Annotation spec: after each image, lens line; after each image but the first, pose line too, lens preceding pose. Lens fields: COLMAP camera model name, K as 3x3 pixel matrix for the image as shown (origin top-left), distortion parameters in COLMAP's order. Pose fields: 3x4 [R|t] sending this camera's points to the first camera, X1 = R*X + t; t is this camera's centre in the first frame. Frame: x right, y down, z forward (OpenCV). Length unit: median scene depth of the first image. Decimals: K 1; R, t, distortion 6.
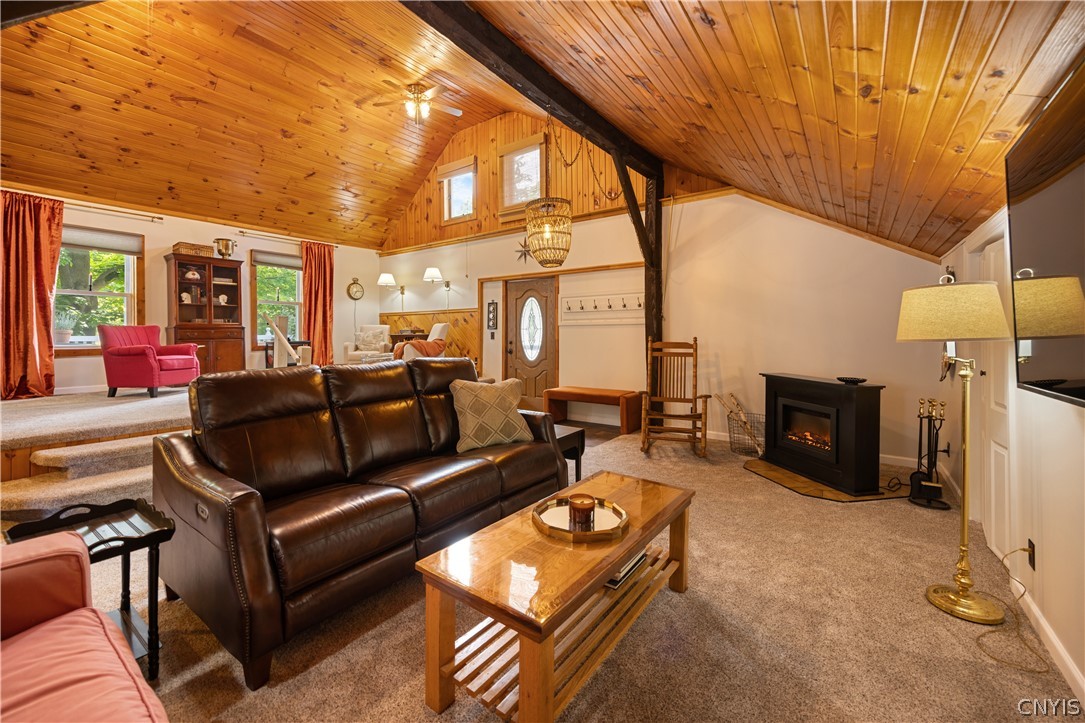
lens RADIAL K [[436.7, 0, 540.5], [0, 436.7, 328.7], [0, 0, 1]] dist [-0.000104, -0.002028]
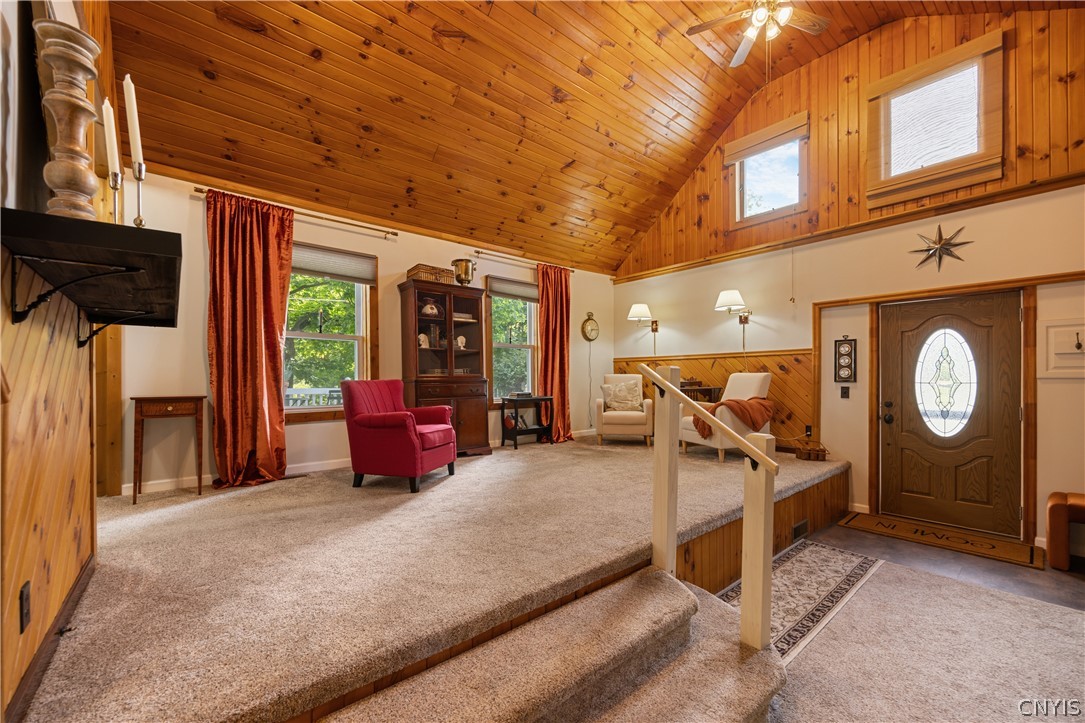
lens RADIAL K [[436.7, 0, 545.3], [0, 436.7, 373.2], [0, 0, 1]] dist [-0.000104, -0.002028]
pose [[0.969964, -0.001586, -0.243244, -0.414121], [0.002730, 0.999987, 0.004366, -0.017483], [0.243234, -0.004899, 0.969955, 0.318745]]
